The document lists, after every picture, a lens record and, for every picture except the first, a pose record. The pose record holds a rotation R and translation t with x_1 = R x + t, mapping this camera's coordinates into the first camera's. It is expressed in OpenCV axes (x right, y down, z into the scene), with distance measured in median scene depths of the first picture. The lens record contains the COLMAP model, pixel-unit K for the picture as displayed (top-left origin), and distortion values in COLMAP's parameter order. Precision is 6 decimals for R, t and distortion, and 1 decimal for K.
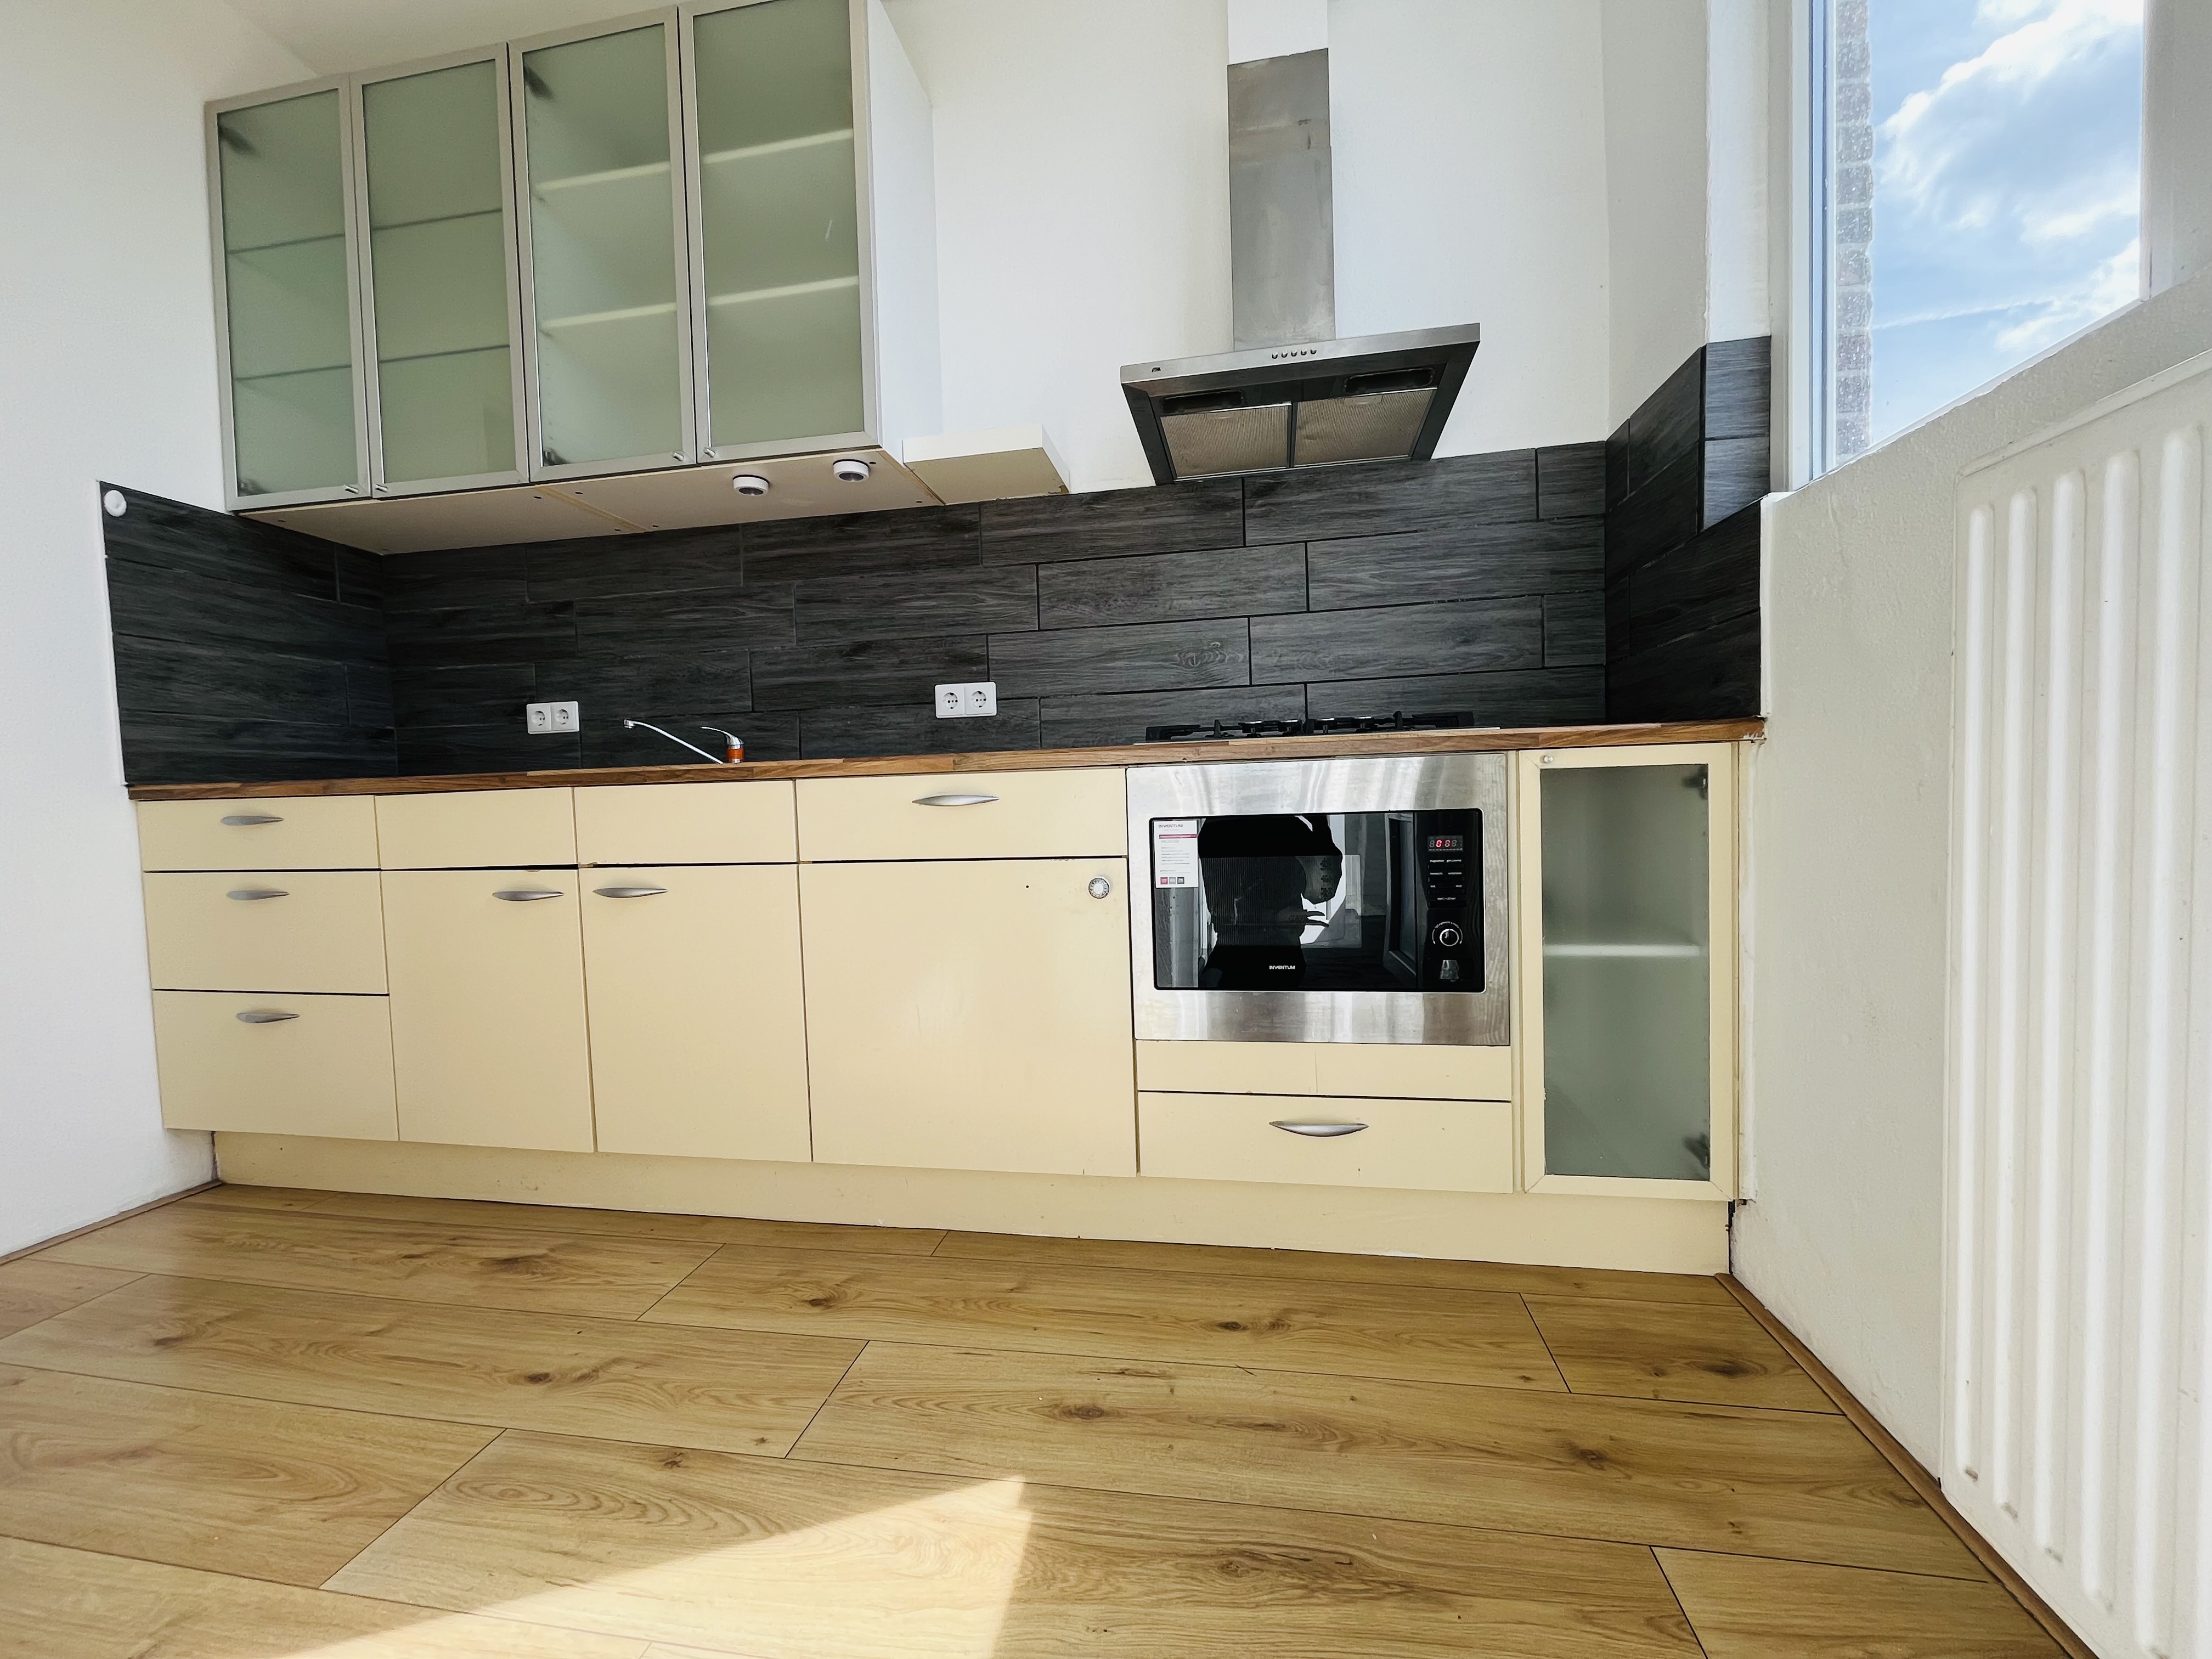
lens RADIAL K [[892.8, 0, 1078.5], [0, 892.8, 828.4], [0, 0, 1]] dist [-0.001939, -0.000356]
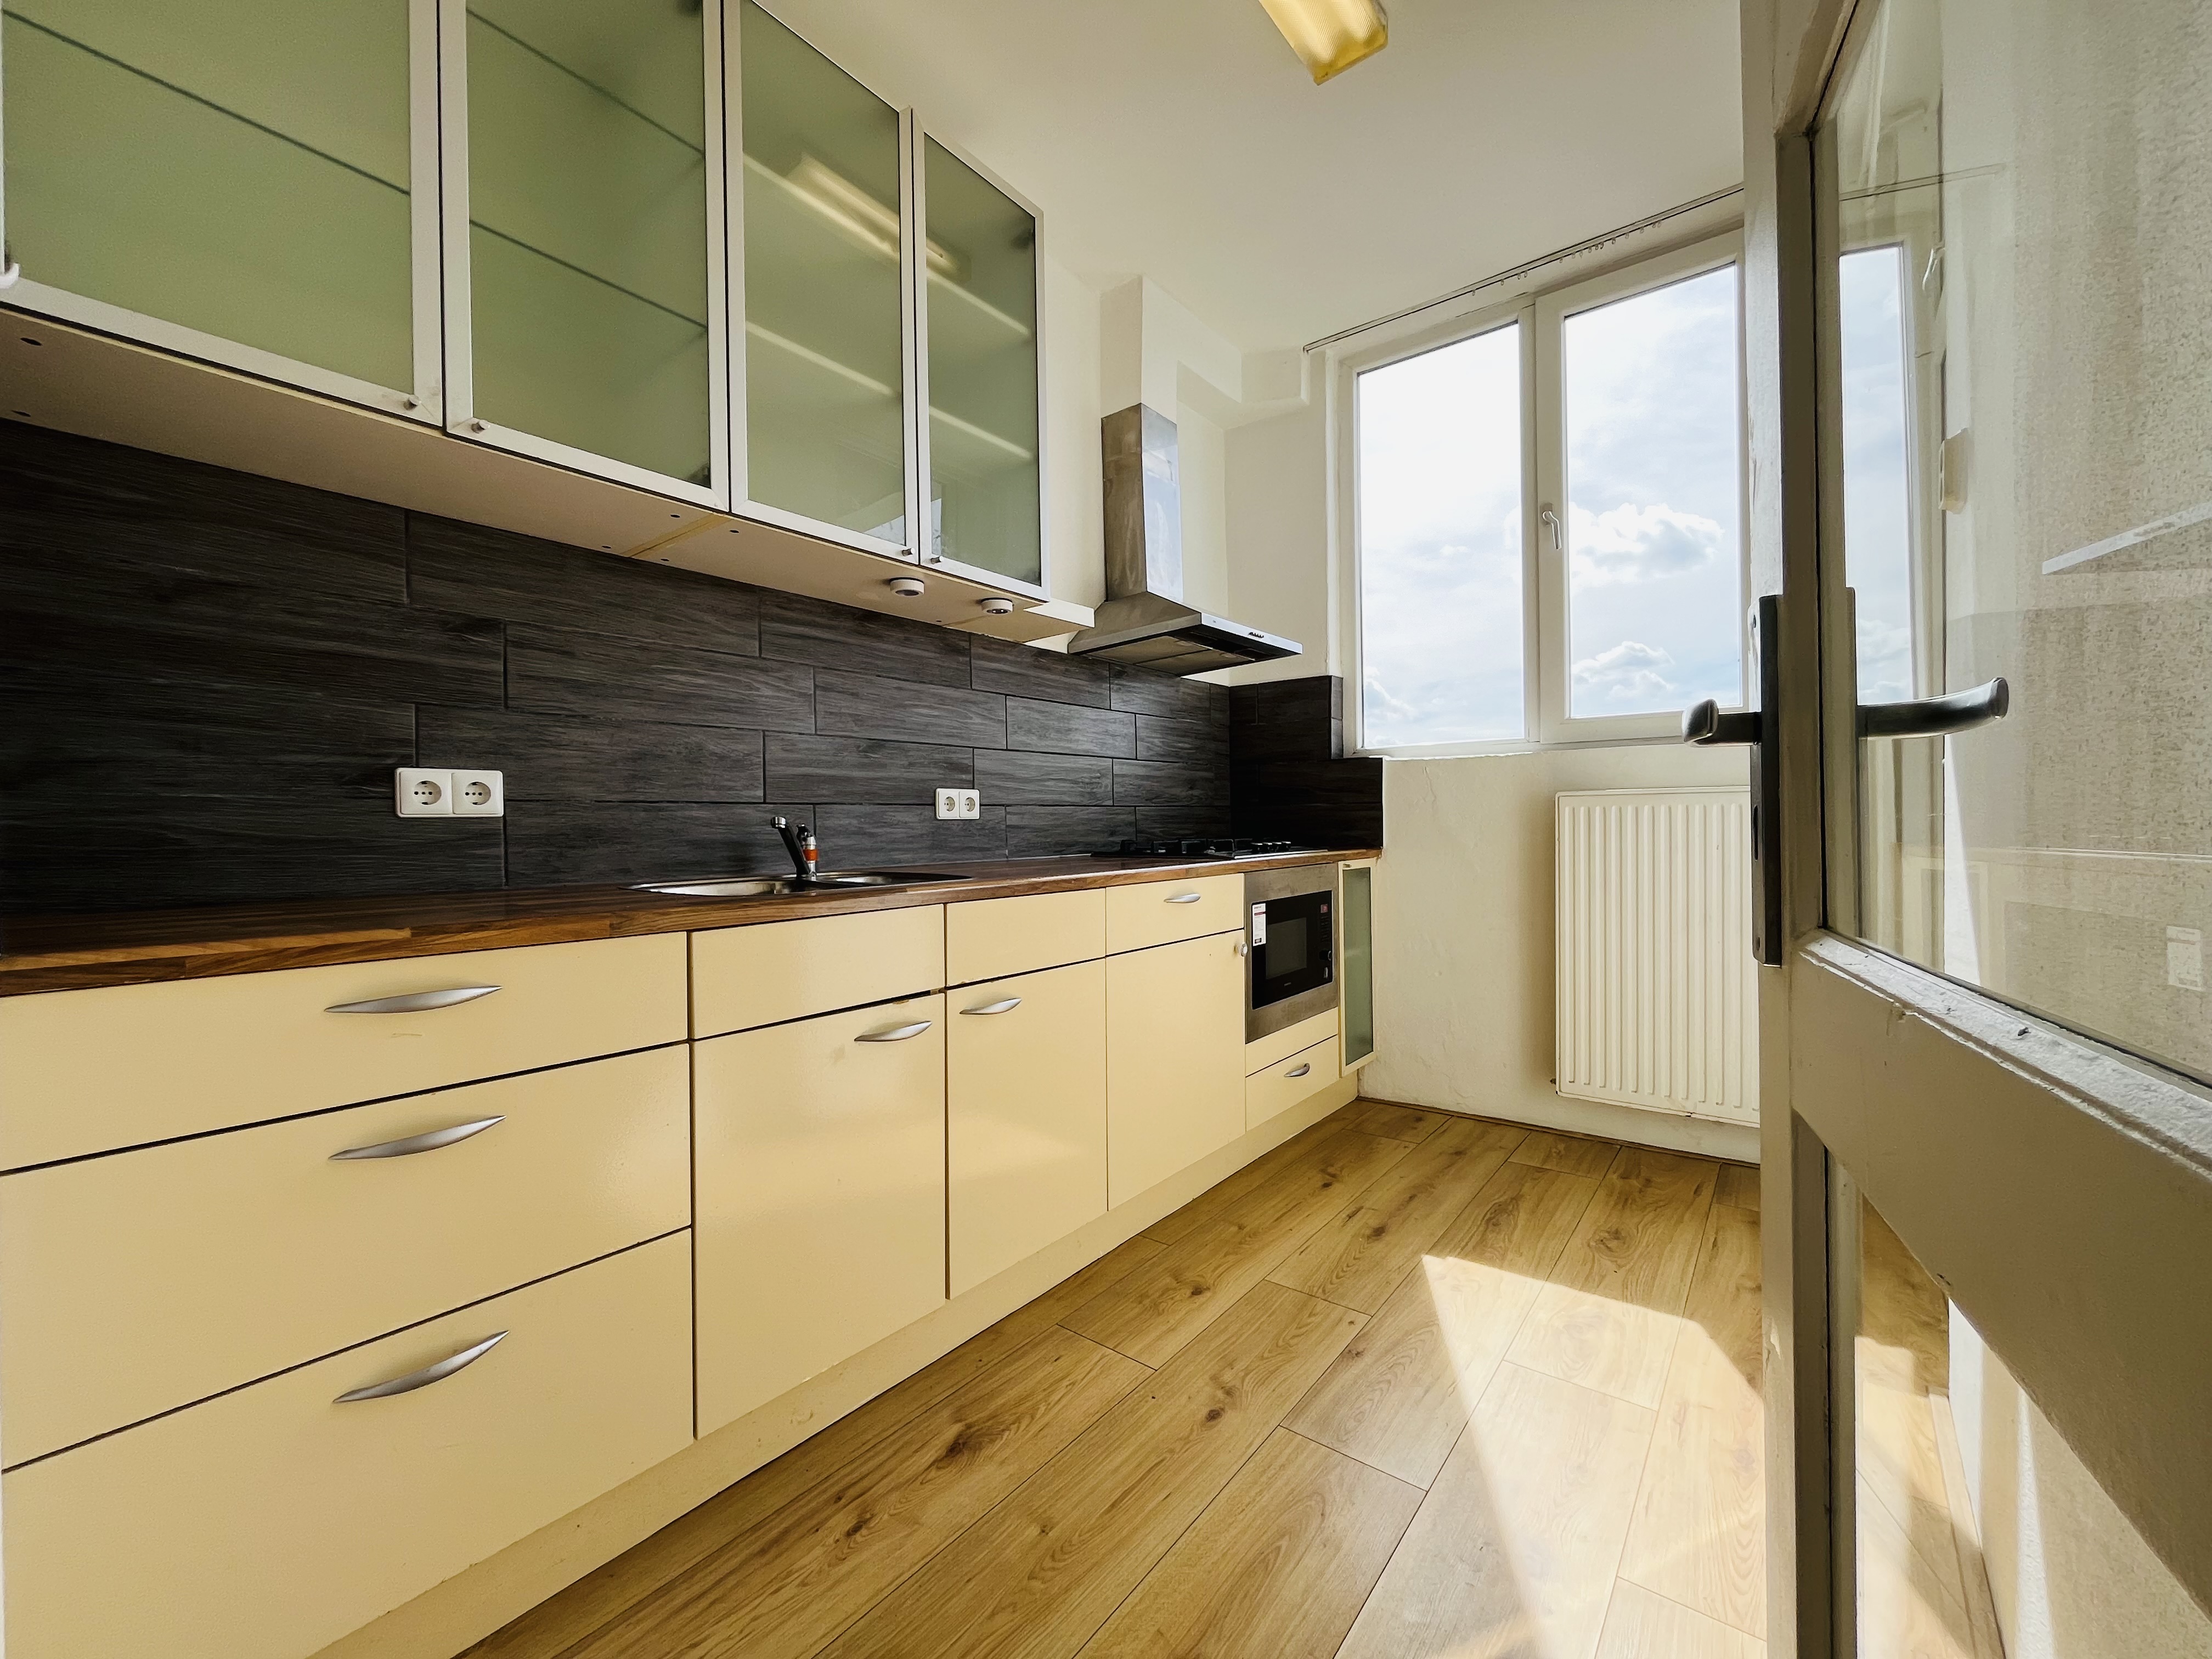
lens RADIAL K [[894.2, 0, 1106.0], [0, 894.2, 829.5], [0, 0, 1]] dist [-0.002374, 0.000479]
pose [[0.468179, 0.018951, 0.883430, -1.223350], [0.035842, 0.998540, -0.040415, -0.073543], [-0.882906, 0.050585, 0.466817, 0.386897]]
